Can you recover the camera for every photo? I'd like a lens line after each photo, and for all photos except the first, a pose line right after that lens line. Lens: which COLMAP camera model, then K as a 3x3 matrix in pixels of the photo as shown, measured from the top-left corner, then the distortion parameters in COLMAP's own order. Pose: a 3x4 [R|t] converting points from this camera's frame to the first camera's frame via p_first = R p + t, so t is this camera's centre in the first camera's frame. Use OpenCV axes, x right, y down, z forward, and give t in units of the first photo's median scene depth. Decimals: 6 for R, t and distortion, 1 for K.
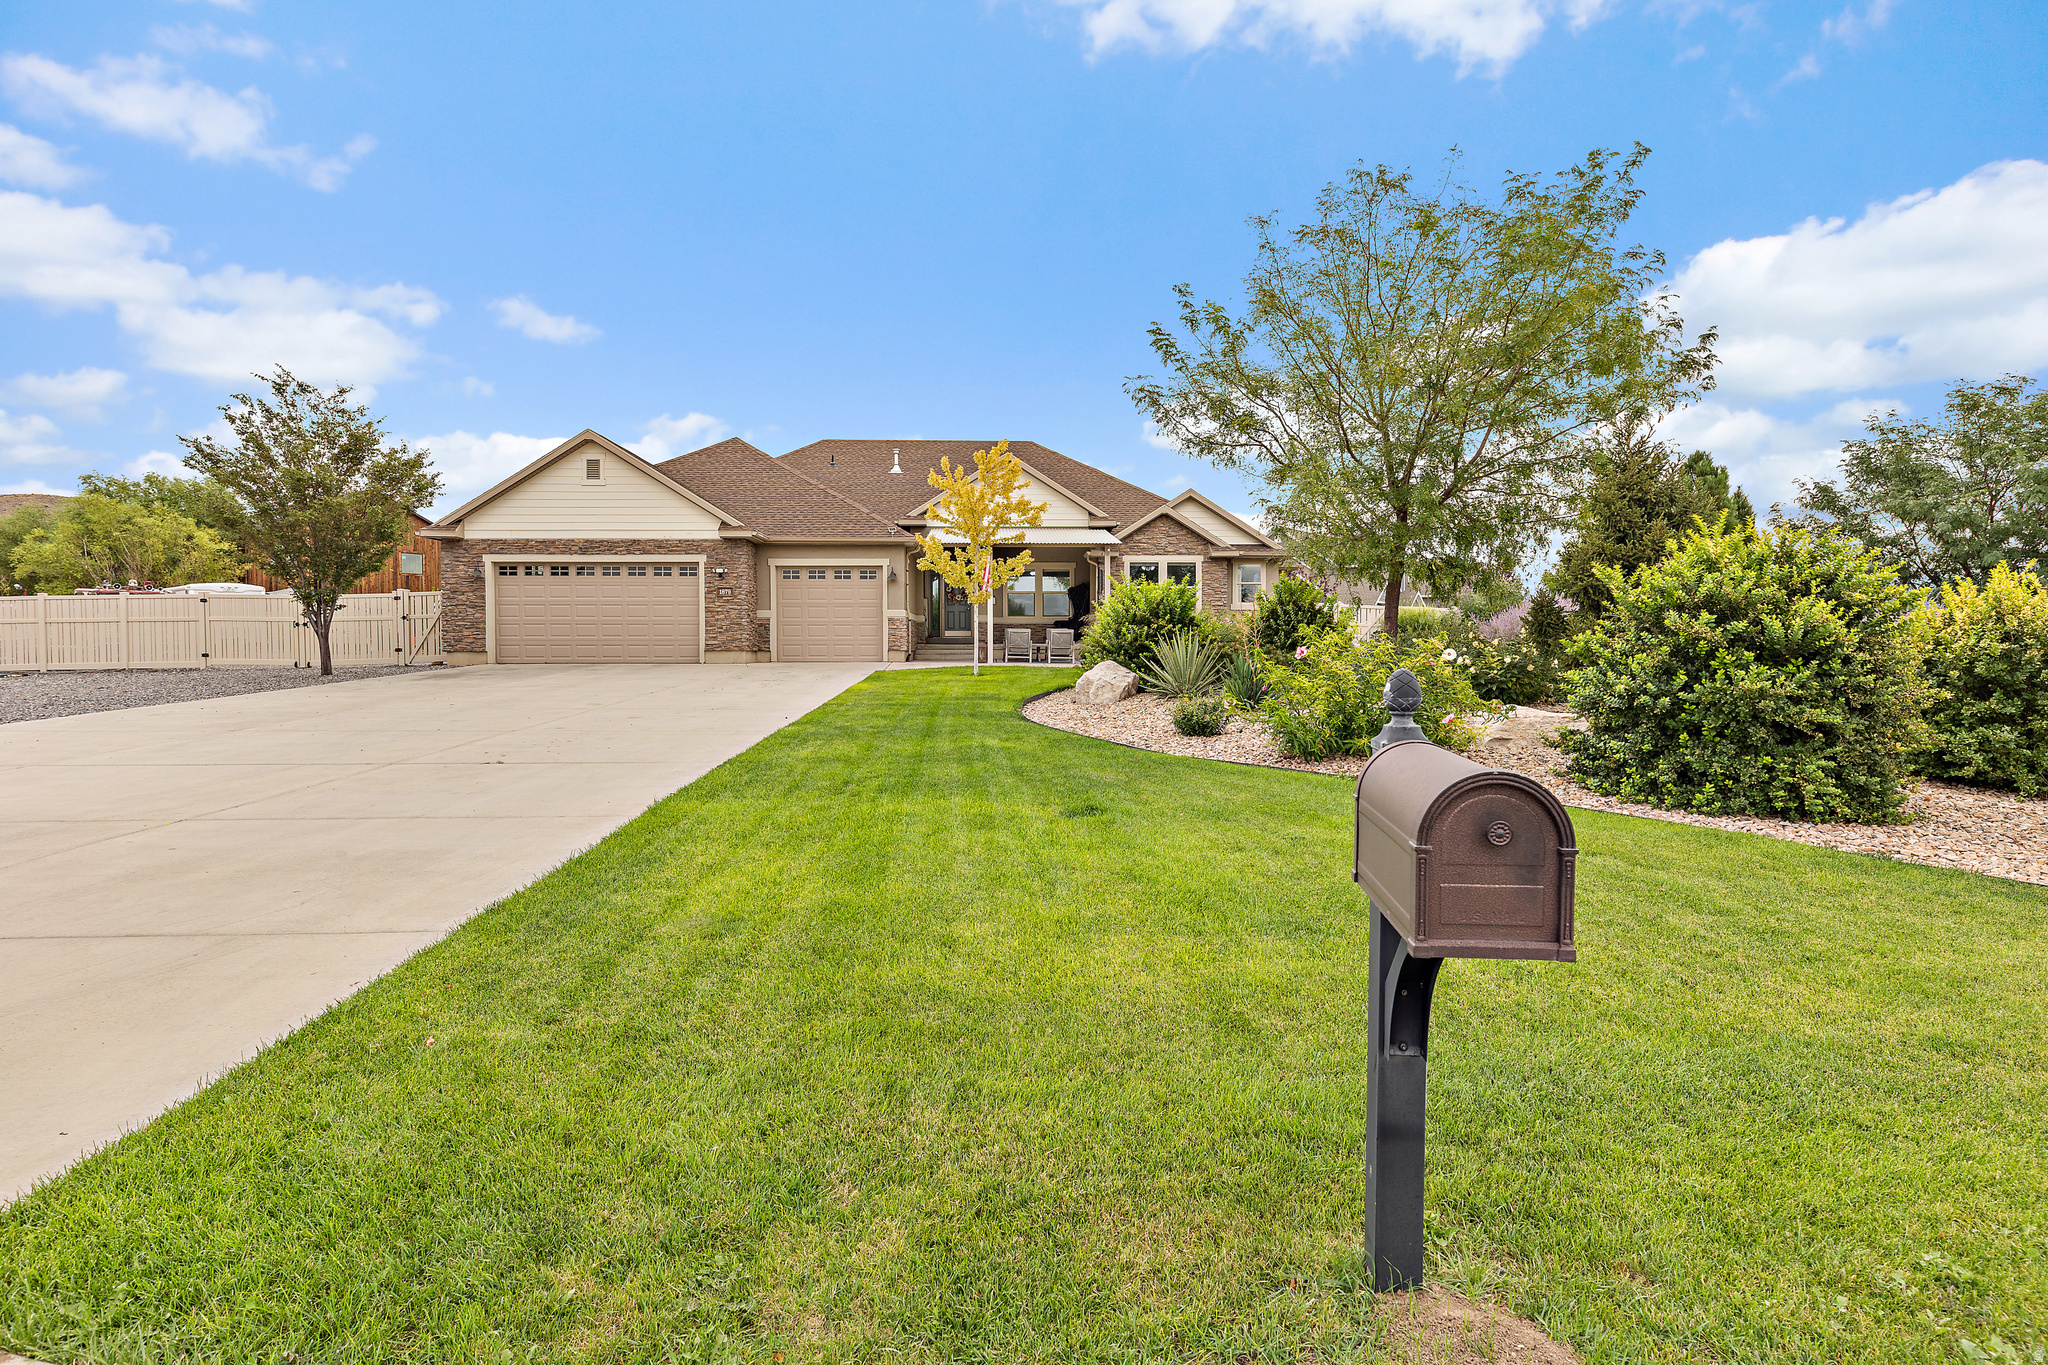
lens RADIAL K [[1112.8, 0, 1023.9], [0, 1112.8, 682.1], [0, 0, 1]] dist [0.002060, -0.000969]
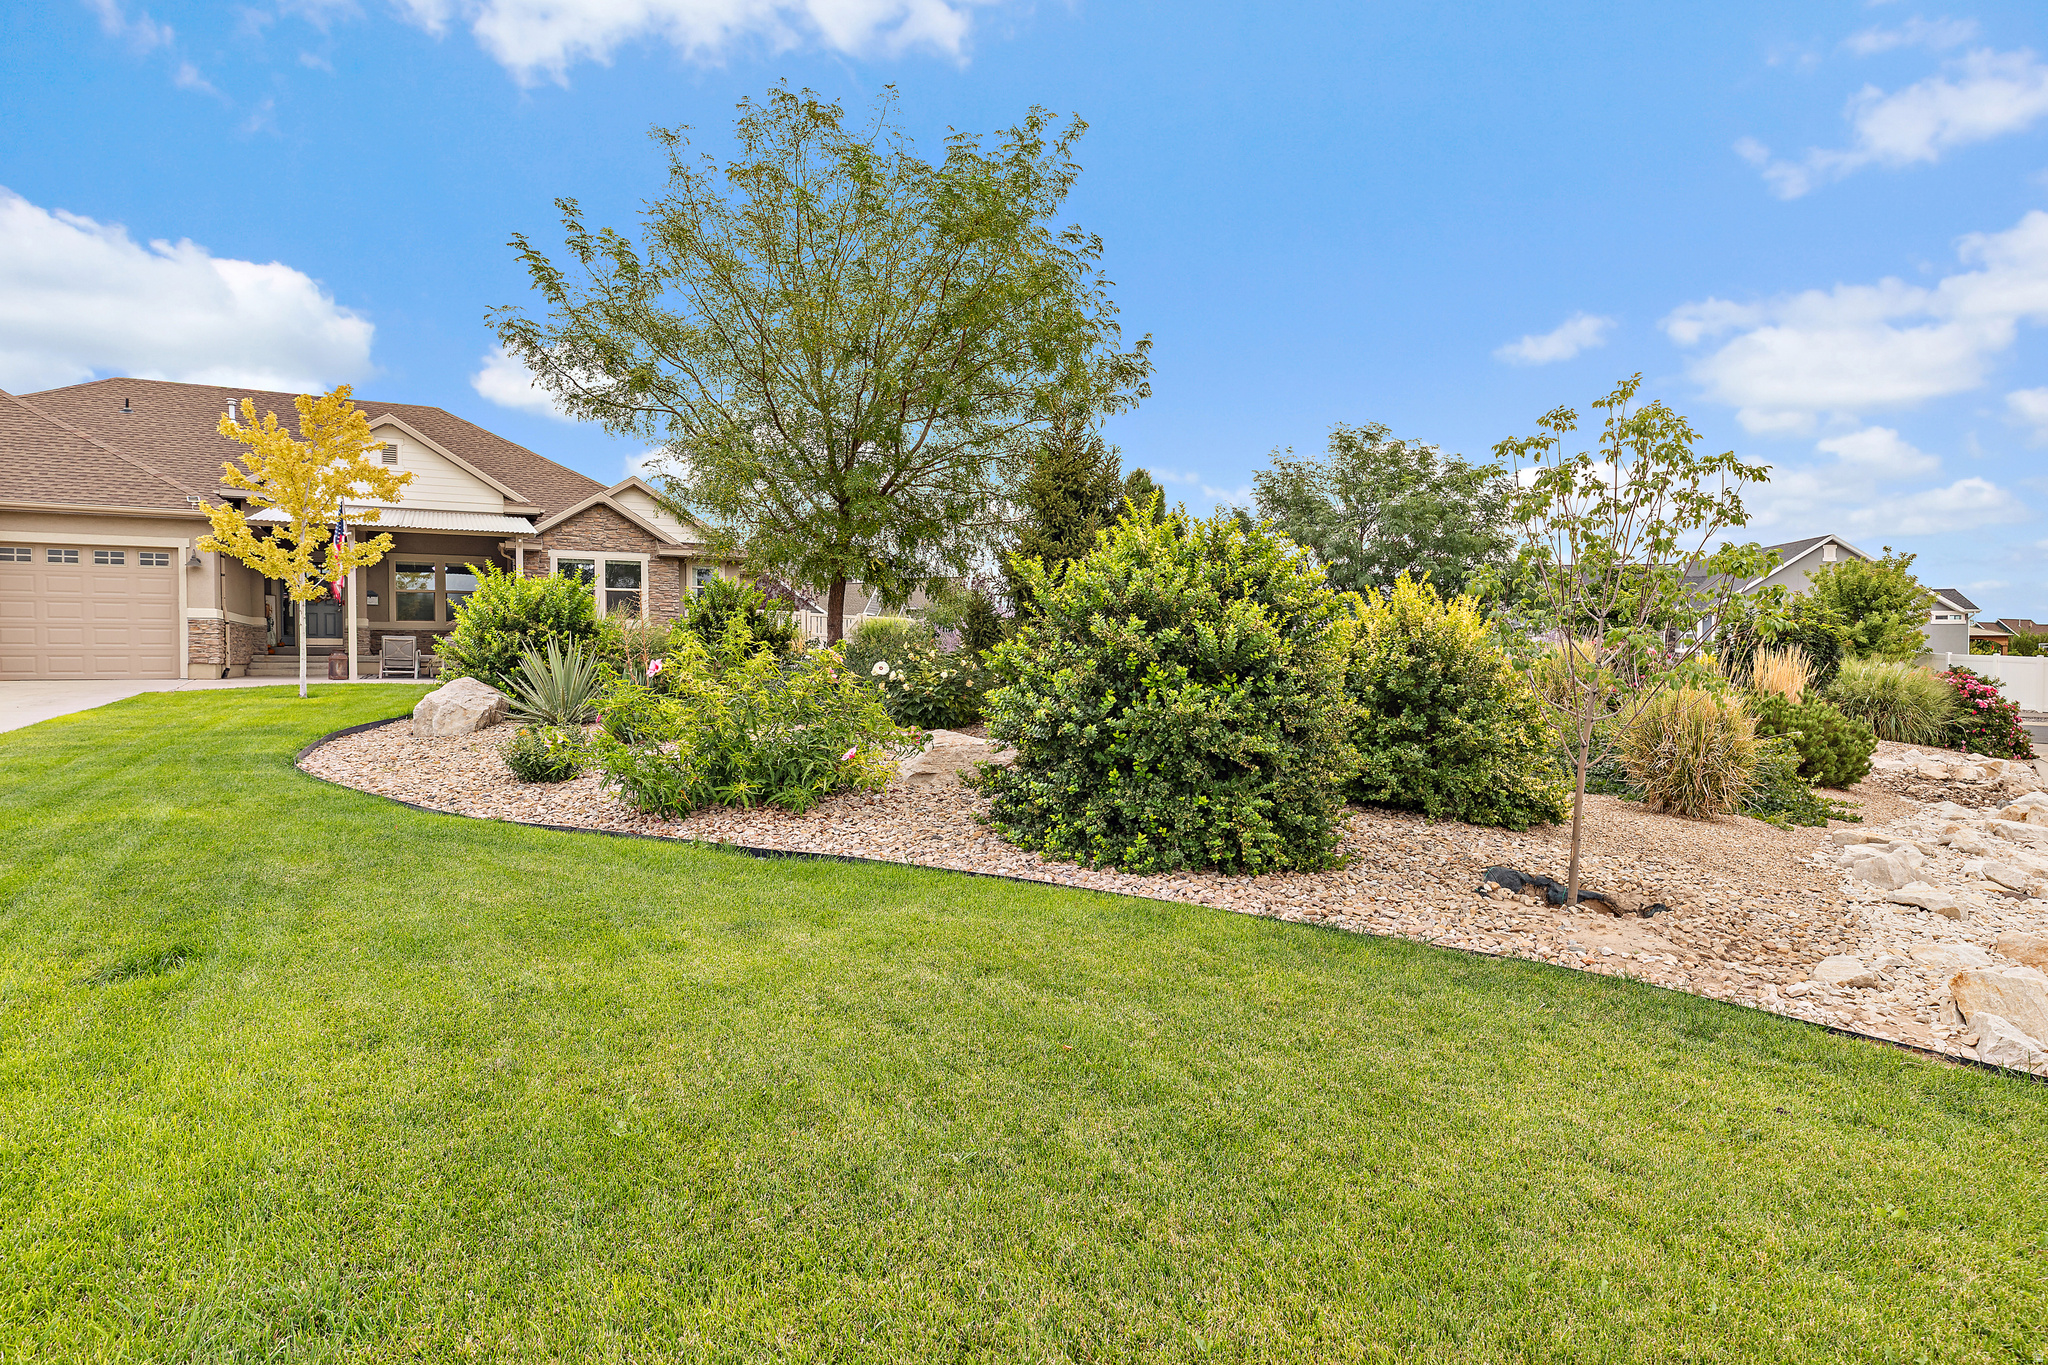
lens RADIAL K [[1112.8, 0, 1010.7], [0, 1112.8, 690.5], [0, 0, 1]] dist [0.002060, -0.000969]
pose [[0.912106, -0.011326, 0.409797, 0.109155], [0.012458, 0.999922, -0.000094, -0.005895], [-0.409764, 0.005191, 0.912177, 0.166015]]
